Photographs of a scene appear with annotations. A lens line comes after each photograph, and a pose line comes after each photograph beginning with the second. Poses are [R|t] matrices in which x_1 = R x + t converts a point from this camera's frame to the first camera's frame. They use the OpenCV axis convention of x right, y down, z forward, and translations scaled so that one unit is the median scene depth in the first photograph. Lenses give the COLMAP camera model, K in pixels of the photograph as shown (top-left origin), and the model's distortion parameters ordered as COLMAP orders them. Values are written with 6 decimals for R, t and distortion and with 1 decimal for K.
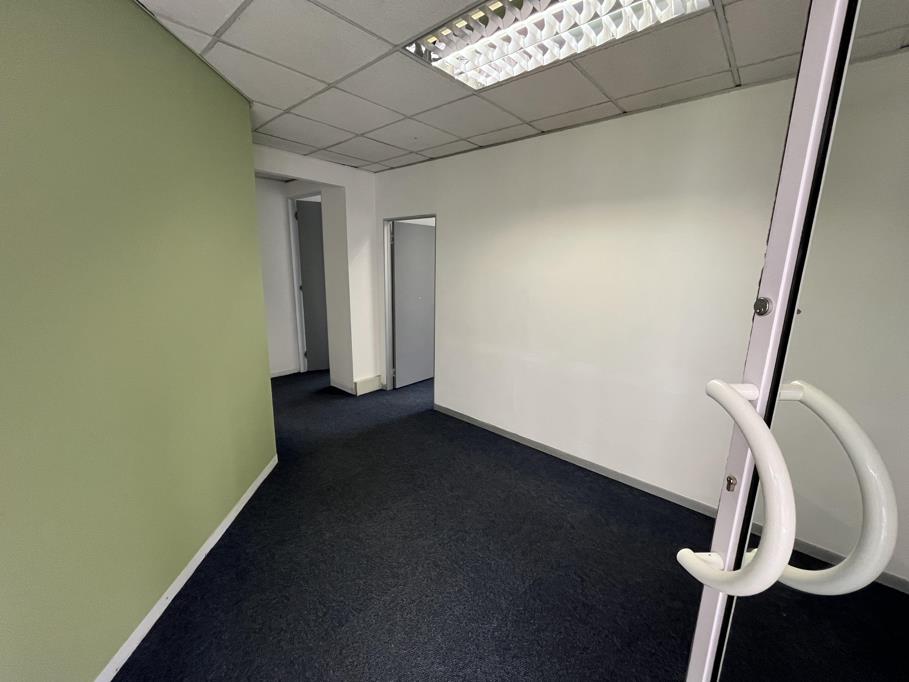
lens RADIAL K [[367.2, 0, 453.4], [0, 367.2, 339.7], [0, 0, 1]] dist [-0.001325, 0.000058]
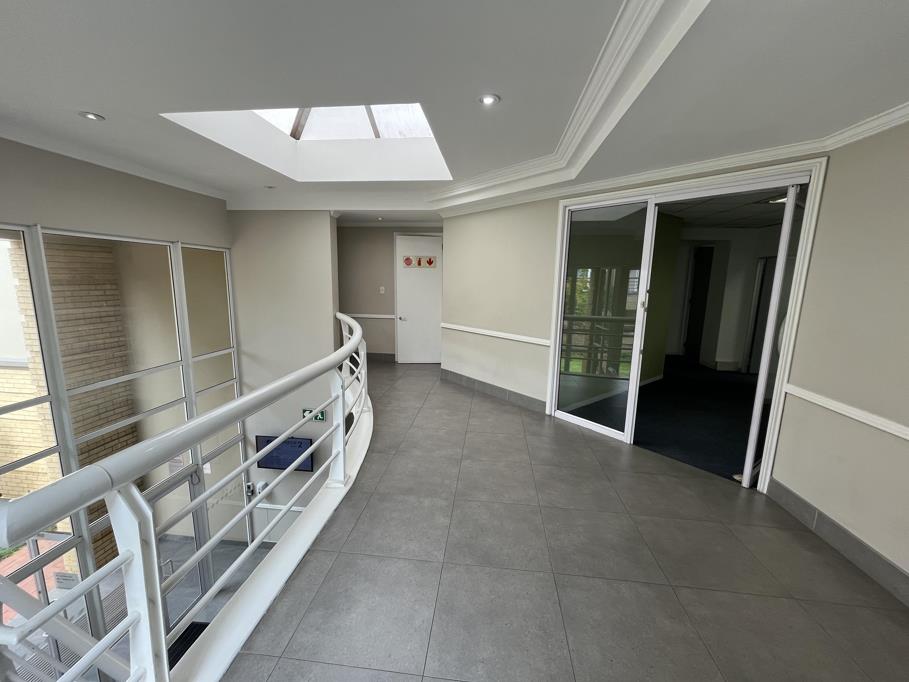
lens RADIAL K [[367.2, 0, 453.1], [0, 367.2, 340.2], [0, 0, 1]] dist [-0.001325, 0.000058]
pose [[0.574079, 0.115235, -0.810651, 0.341619], [-0.165297, 0.985973, 0.023099, 0.172055], [0.801942, 0.120737, 0.585074, -0.821125]]
